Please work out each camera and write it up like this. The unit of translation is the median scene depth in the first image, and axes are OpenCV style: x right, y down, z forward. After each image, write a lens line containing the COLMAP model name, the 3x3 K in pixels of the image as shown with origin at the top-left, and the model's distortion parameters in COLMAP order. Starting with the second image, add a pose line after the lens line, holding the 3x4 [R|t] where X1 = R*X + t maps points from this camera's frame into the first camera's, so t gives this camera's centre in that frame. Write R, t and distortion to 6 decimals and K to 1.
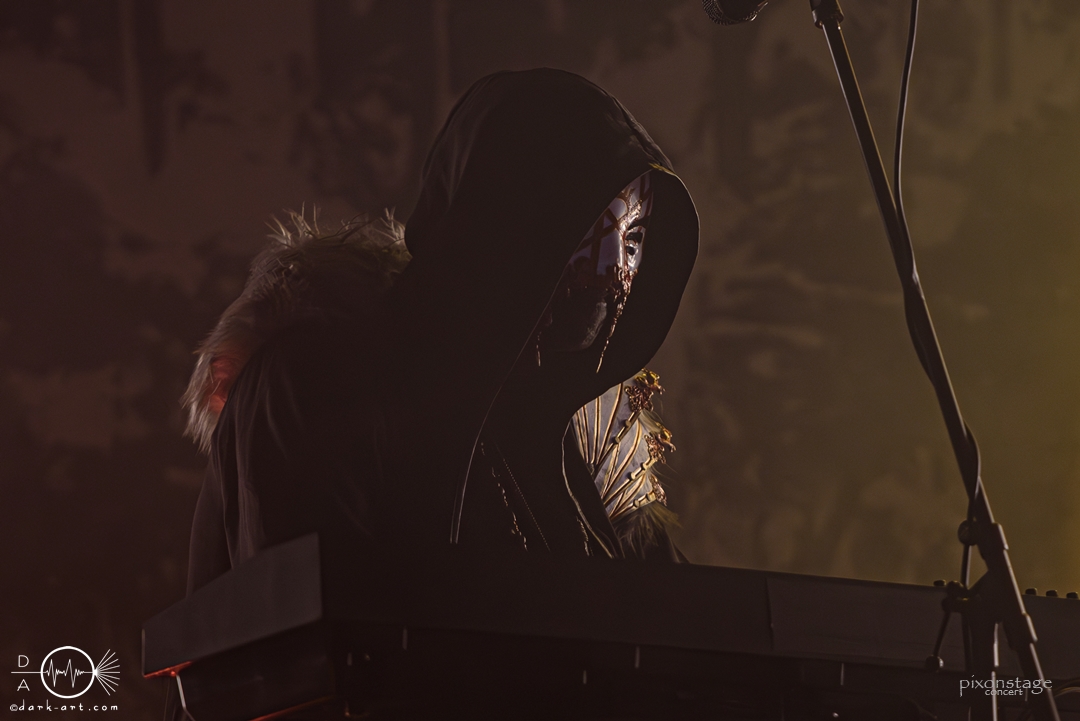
lens RADIAL K [[7053.2, 0, 539.2], [0, 7053.2, 362.0], [0, 0, 1]] dist [-0.405206, 0.000000]
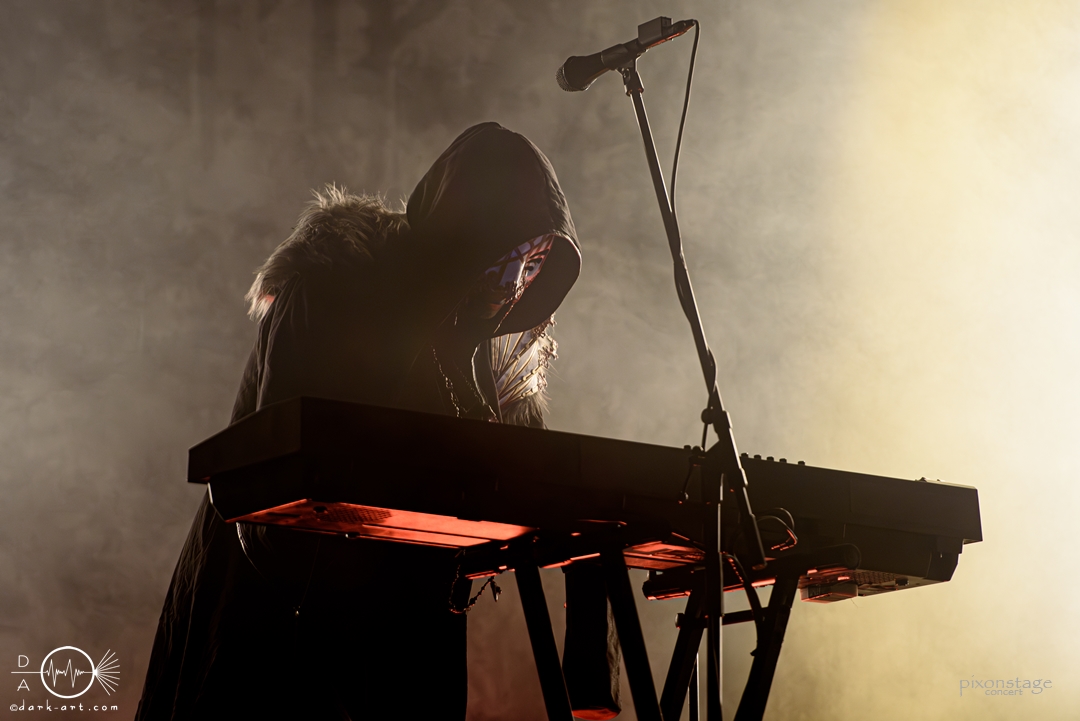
lens RADIAL K [[6413.1, 0, 541.7], [0, 6413.1, 357.9], [0, 0, 1]] dist [0.166925, 0.000000]
pose [[0.998253, 0.047304, 0.035402, -0.028996], [-0.047945, 0.998697, 0.017463, -0.012651], [-0.034530, -0.019130, 0.999221, -0.456593]]
